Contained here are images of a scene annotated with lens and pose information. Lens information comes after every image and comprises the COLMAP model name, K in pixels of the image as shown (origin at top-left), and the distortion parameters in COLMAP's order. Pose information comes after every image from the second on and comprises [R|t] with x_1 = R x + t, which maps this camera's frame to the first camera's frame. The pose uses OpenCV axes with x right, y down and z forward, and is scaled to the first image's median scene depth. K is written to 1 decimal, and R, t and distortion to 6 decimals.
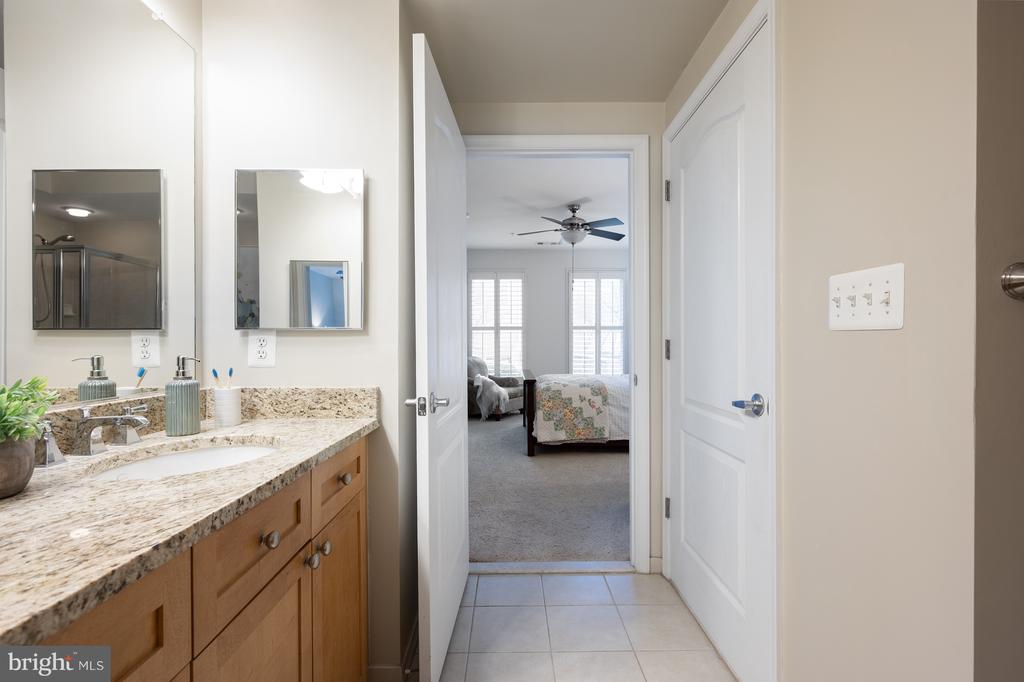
lens RADIAL K [[458.2, 0, 515.5], [0, 458.2, 341.3], [0, 0, 1]] dist [-0.000164, -0.000001]
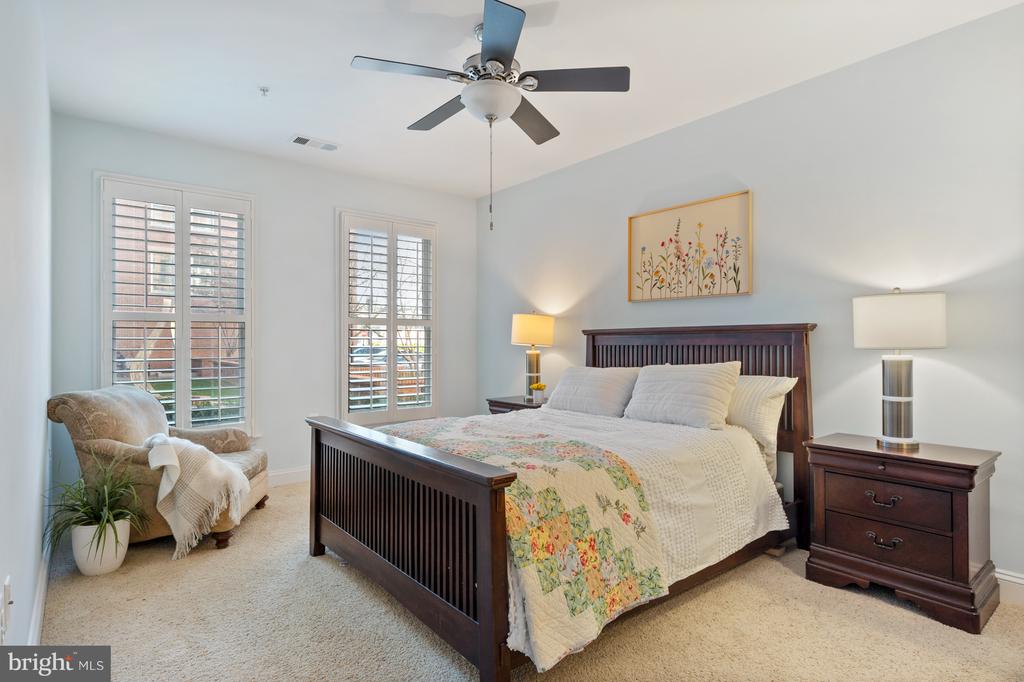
lens RADIAL K [[527.4, 0, 505.1], [0, 527.4, 343.6], [0, 0, 1]] dist [-0.001546, 0.000732]
pose [[0.783943, -0.003248, 0.620825, -0.132452], [0.000554, 0.999990, 0.004532, -0.006870], [-0.620833, -0.003209, 0.783936, 0.488001]]
